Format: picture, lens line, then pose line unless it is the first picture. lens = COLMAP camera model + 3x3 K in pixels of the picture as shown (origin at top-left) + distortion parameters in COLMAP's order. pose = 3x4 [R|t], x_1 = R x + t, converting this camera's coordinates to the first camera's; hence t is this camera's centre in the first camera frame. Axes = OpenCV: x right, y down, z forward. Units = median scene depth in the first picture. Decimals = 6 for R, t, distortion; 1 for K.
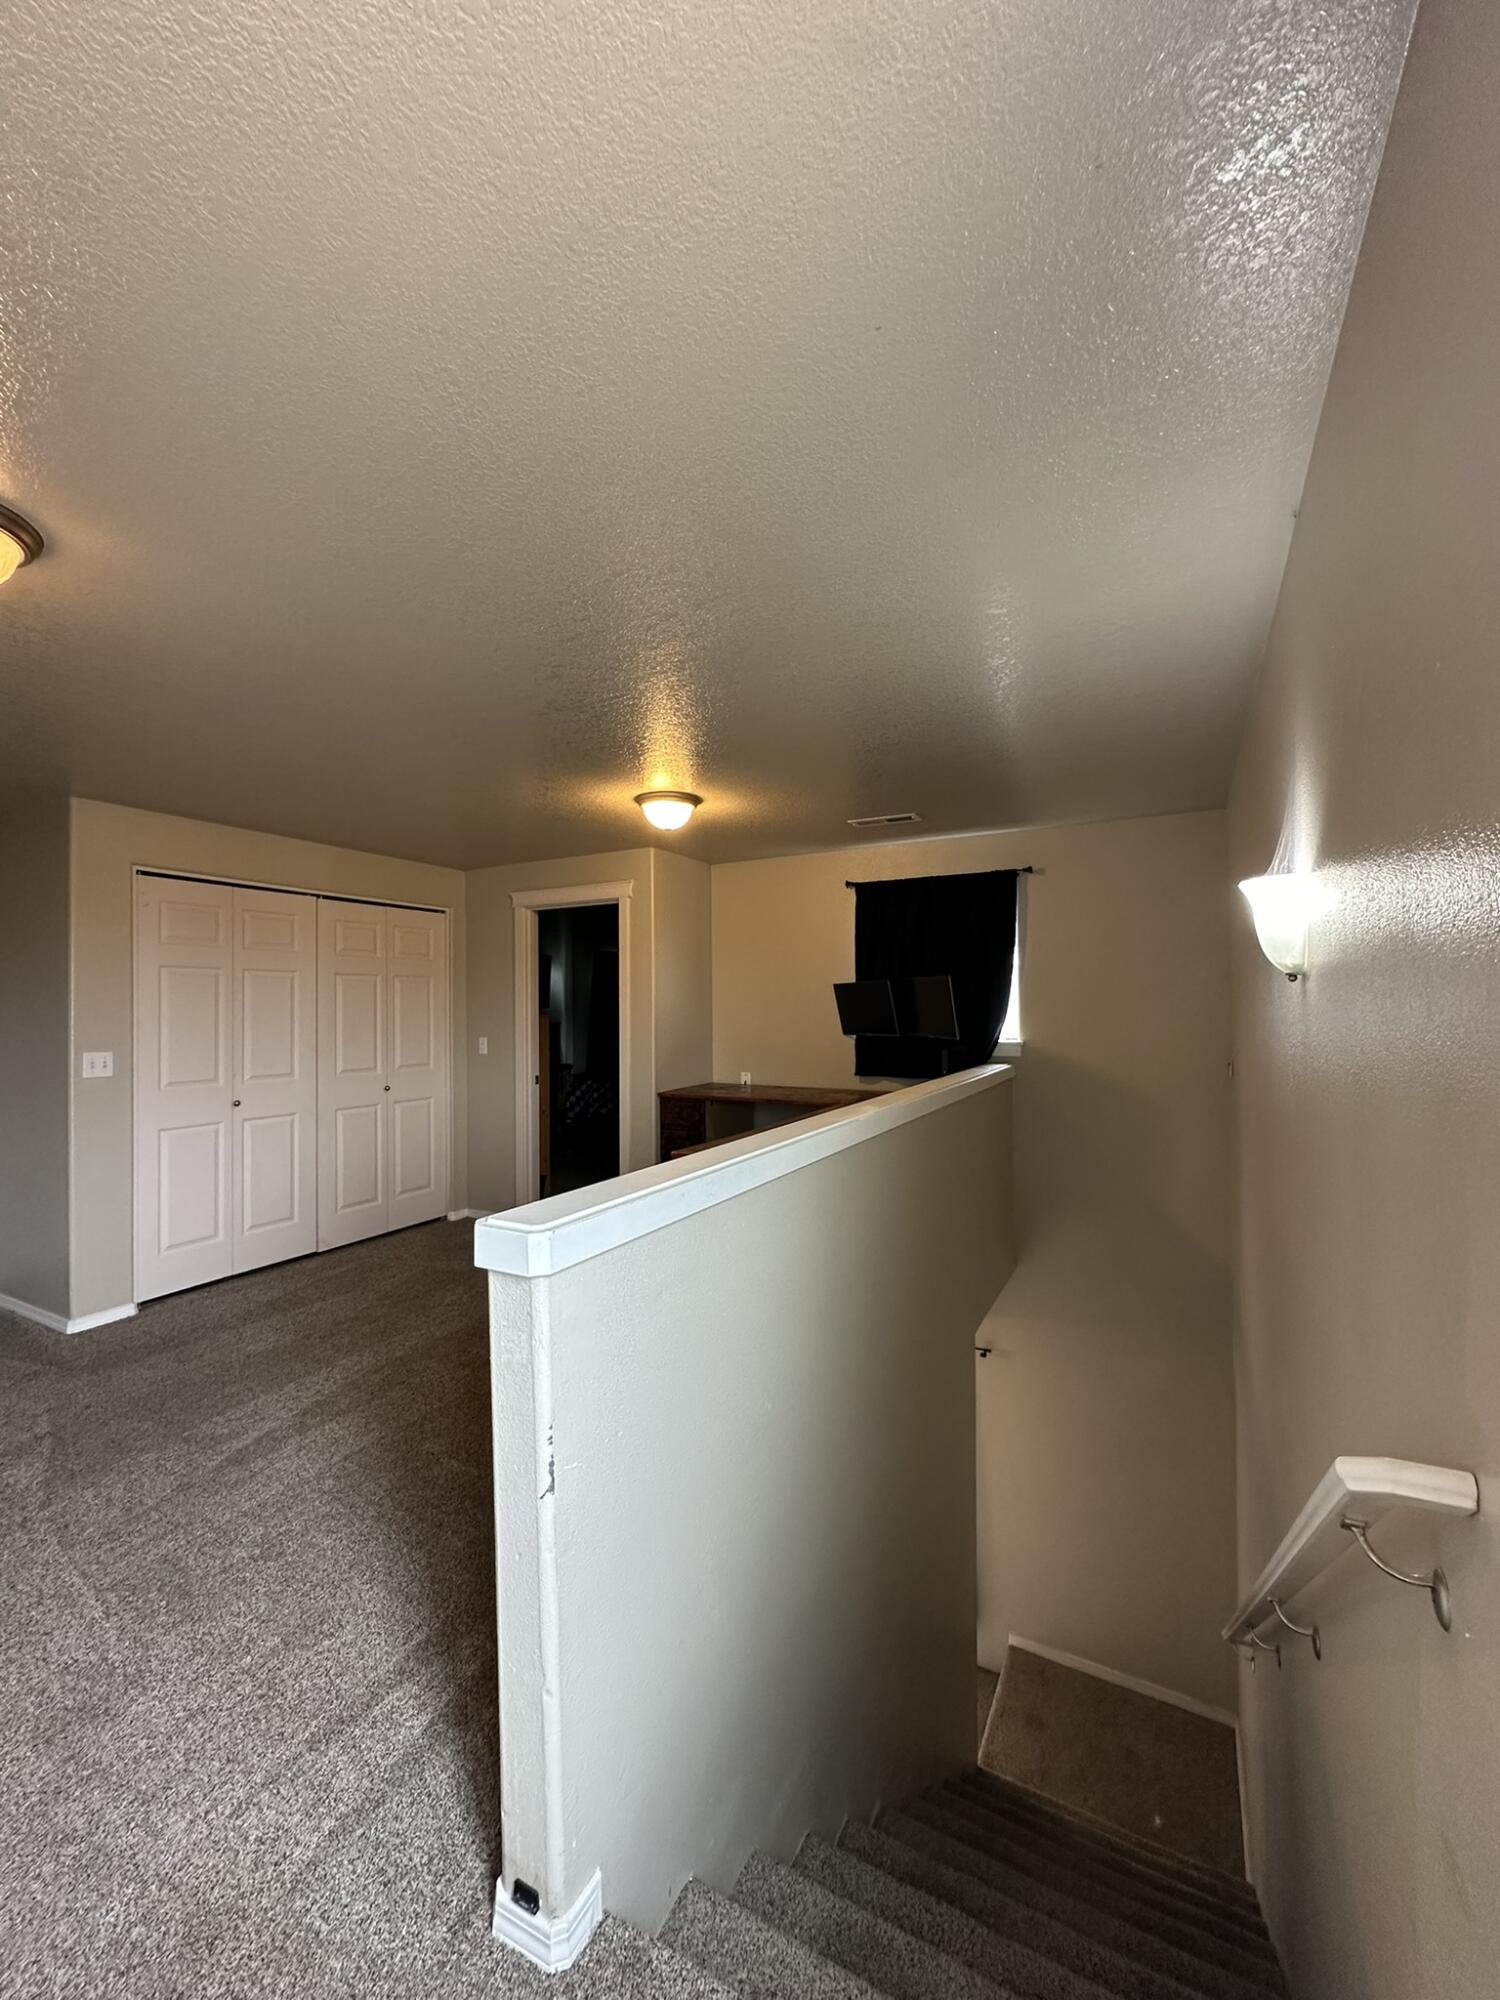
lens RADIAL K [[806.5, 0, 754.5], [0, 806.5, 998.2], [0, 0, 1]] dist [-0.012683, 0.002500]
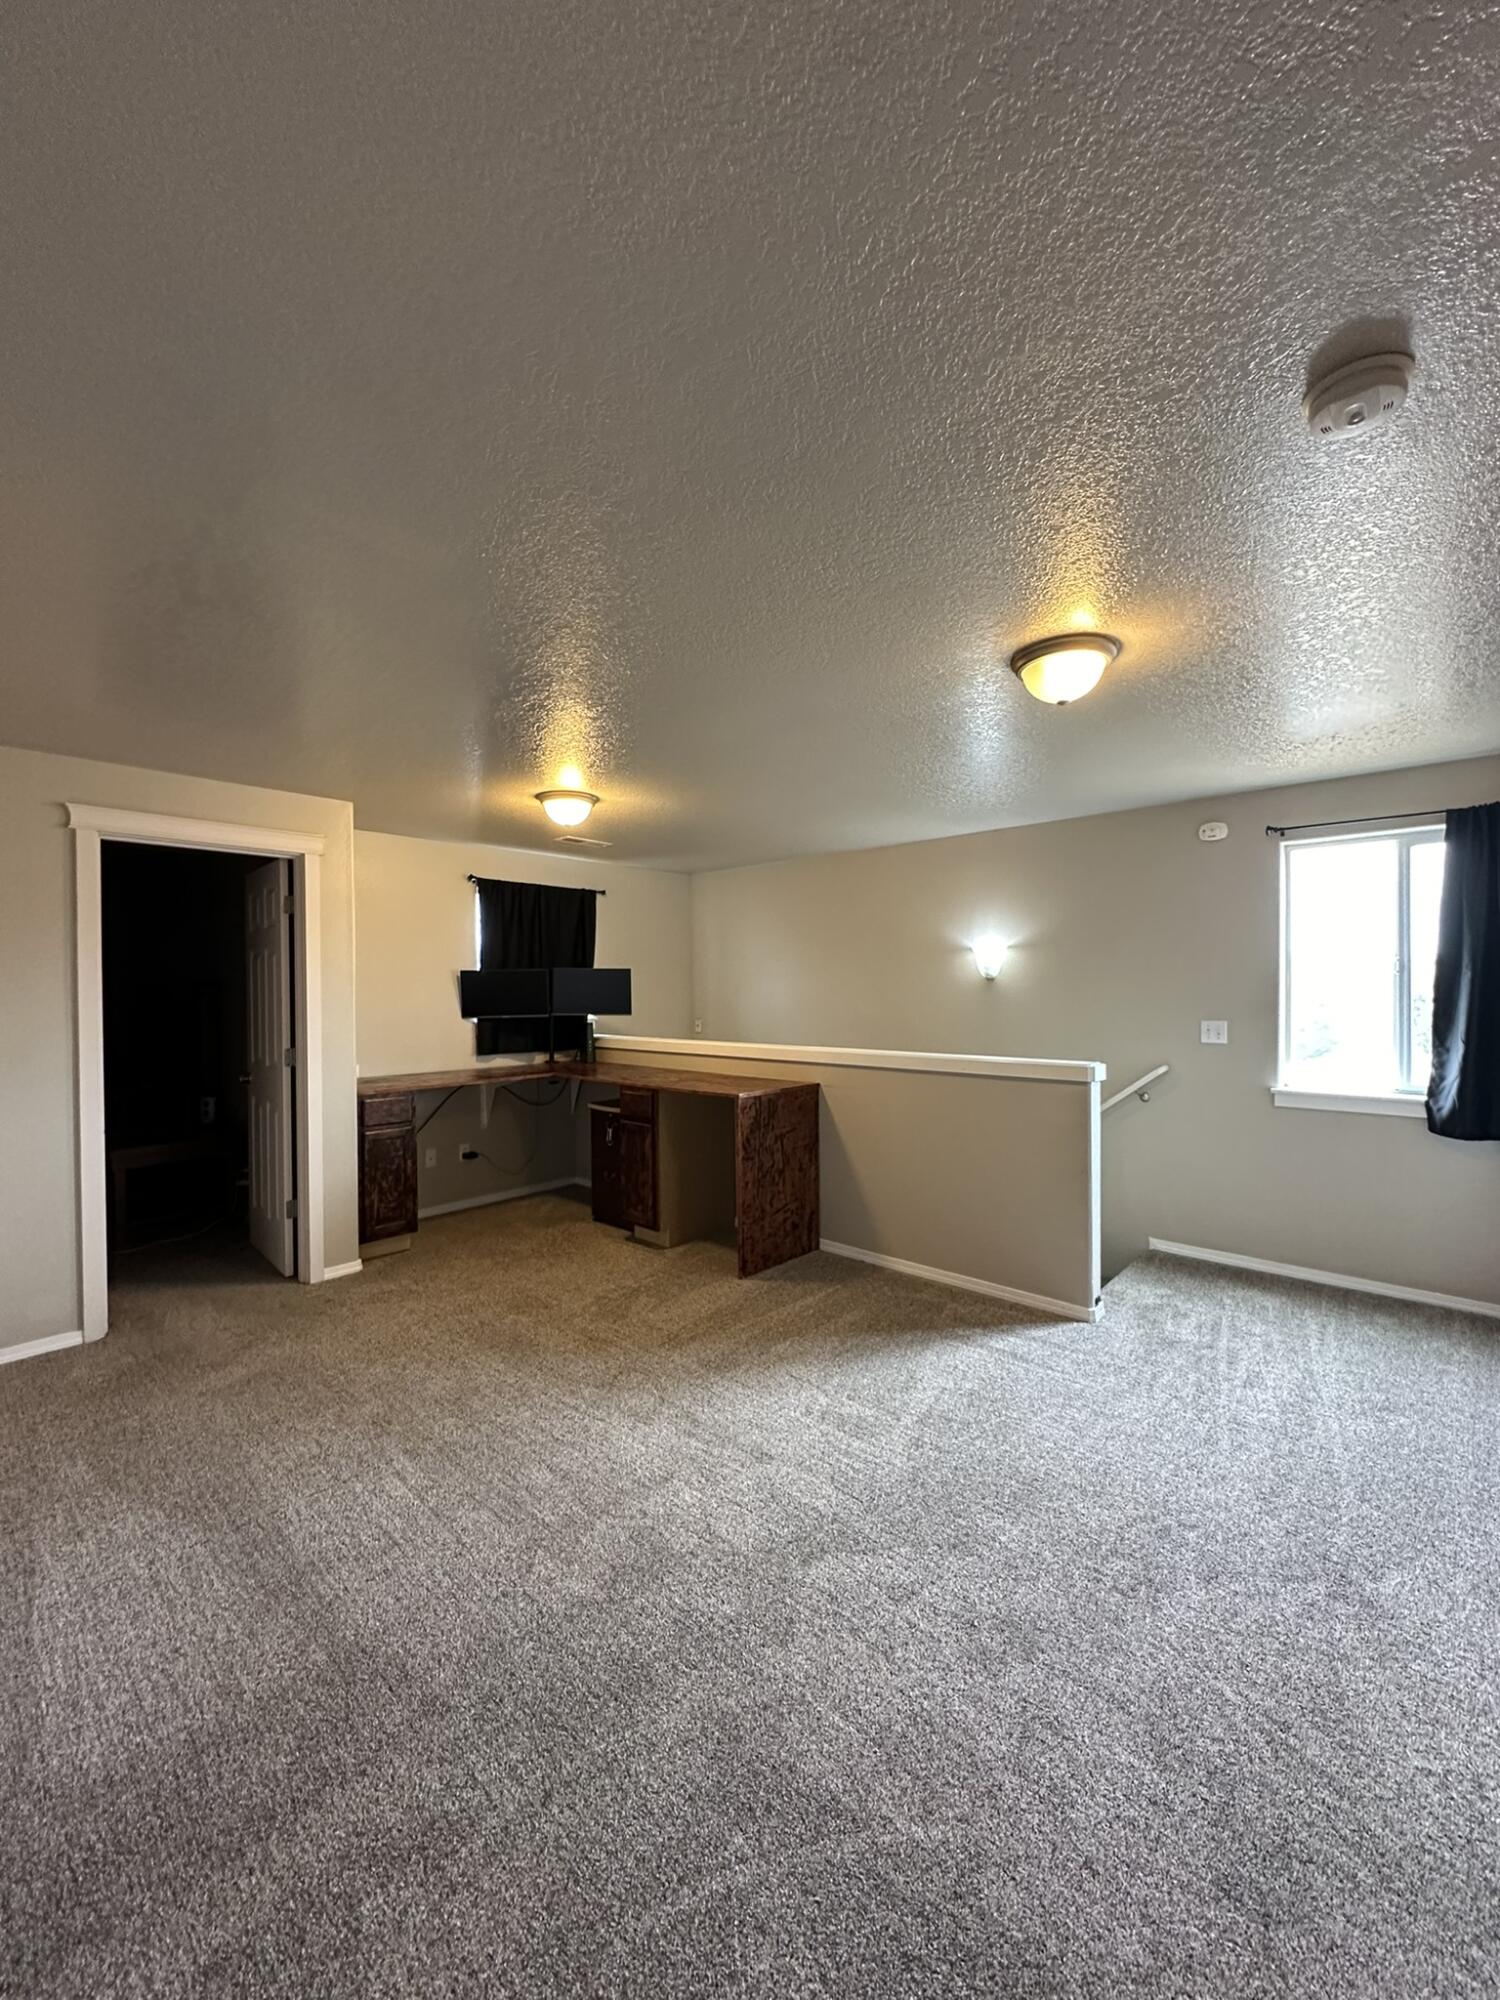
lens RADIAL K [[806.5, 0, 751.3], [0, 806.5, 1001.6], [0, 0, 1]] dist [-0.012683, 0.002500]
pose [[0.233372, -0.007148, 0.972361, -0.848350], [-0.007700, 0.999928, 0.009199, 0.010895], [-0.972357, -0.009634, 0.233300, 0.389720]]
